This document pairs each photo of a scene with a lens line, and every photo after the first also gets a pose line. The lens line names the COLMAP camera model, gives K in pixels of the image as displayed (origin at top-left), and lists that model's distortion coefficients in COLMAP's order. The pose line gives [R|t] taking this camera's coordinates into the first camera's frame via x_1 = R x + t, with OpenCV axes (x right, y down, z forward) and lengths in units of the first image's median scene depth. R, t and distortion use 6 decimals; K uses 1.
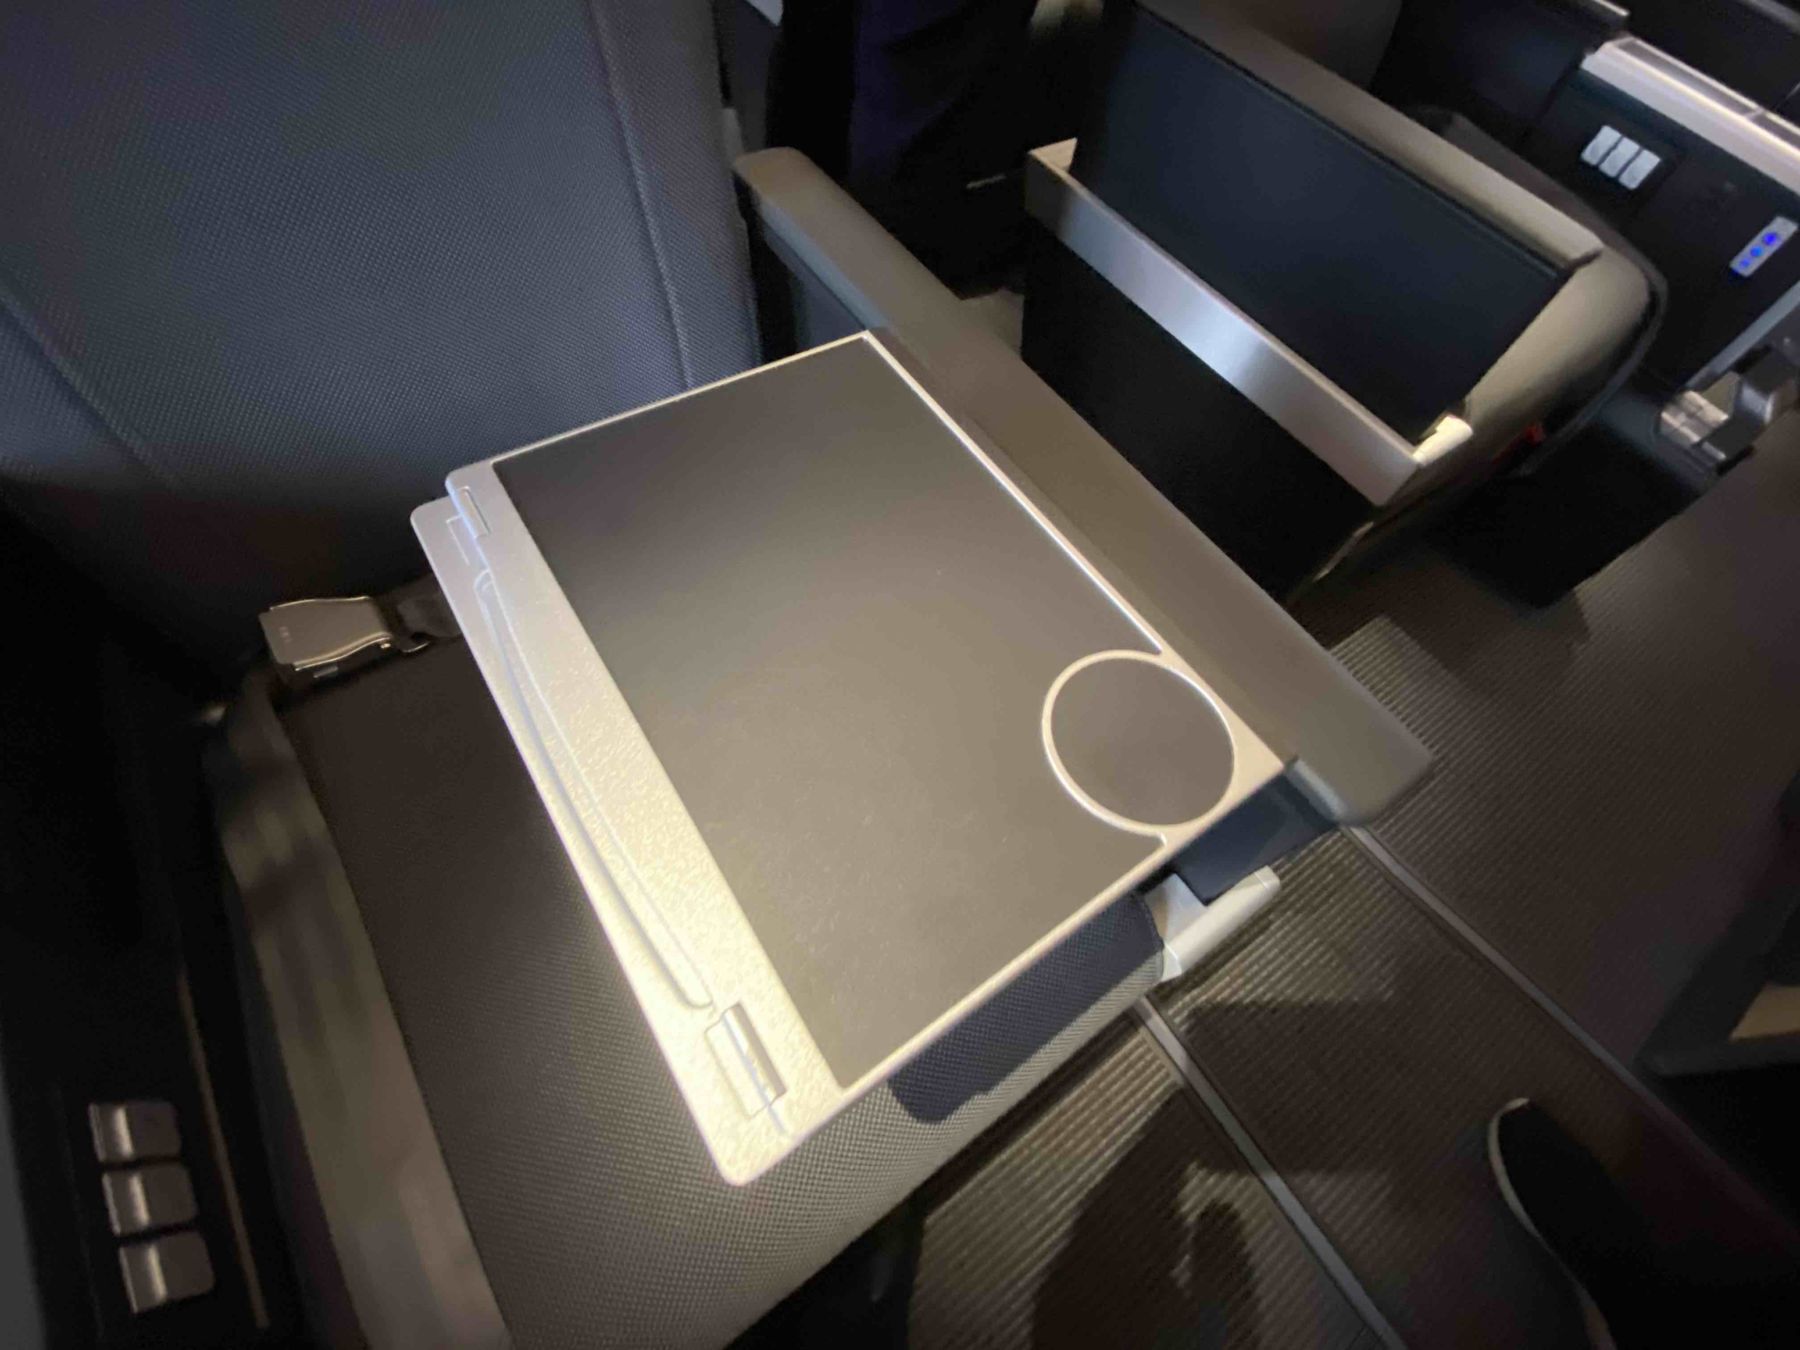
lens RADIAL K [[732.8, 0, 900.0], [0, 732.8, 675.0], [0, 0, 1]] dist [0.001229, -0.012326]
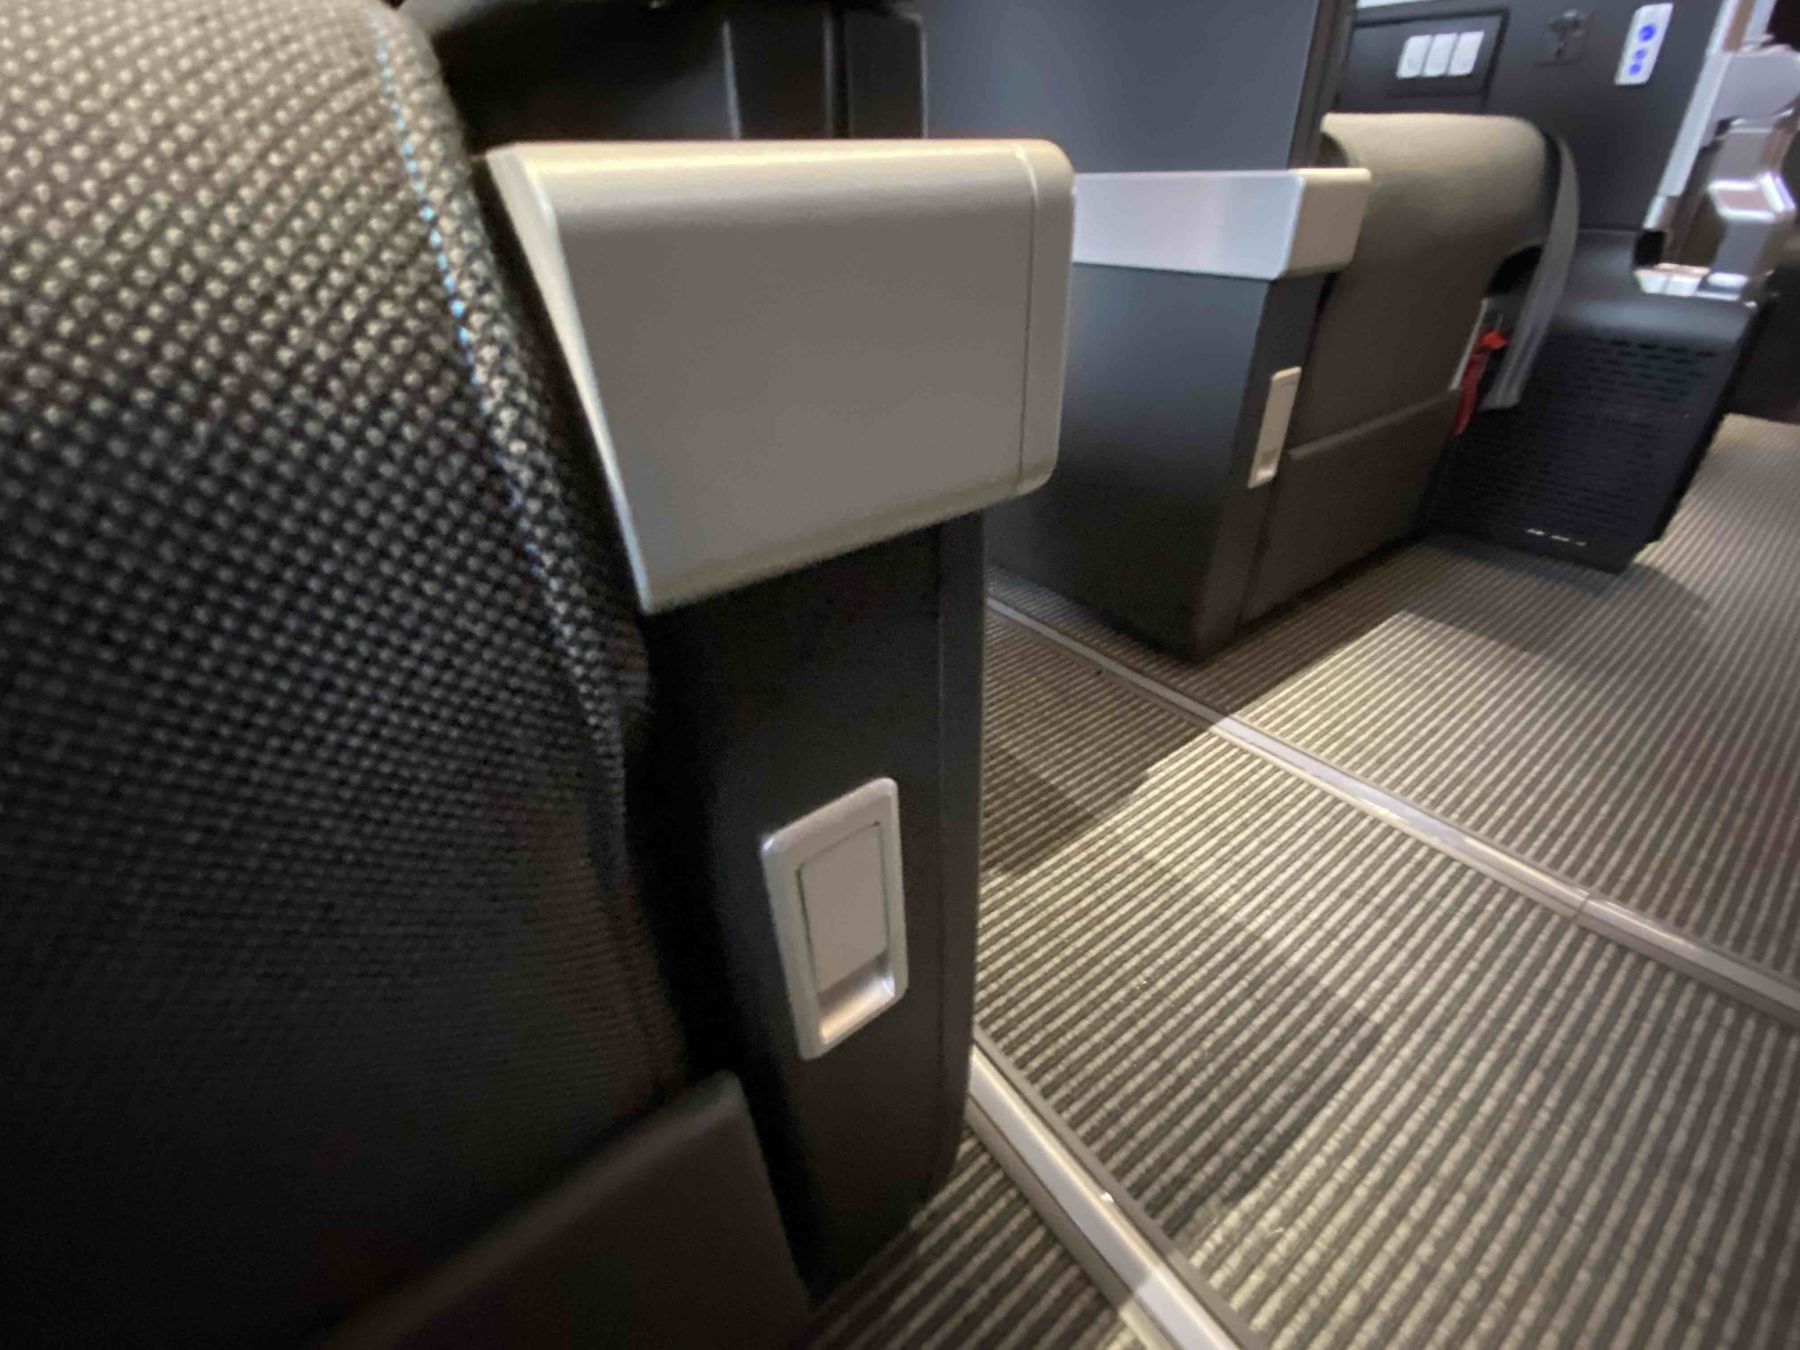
lens RADIAL K [[732.8, 0, 900.0], [0, 732.8, 675.0], [0, 0, 1]] dist [0.001229, -0.012326]
pose [[0.992208, -0.122458, -0.022966, 0.265939], [0.099747, 0.891183, -0.442542, 0.347653], [0.074660, 0.436802, 0.896454, 0.507874]]
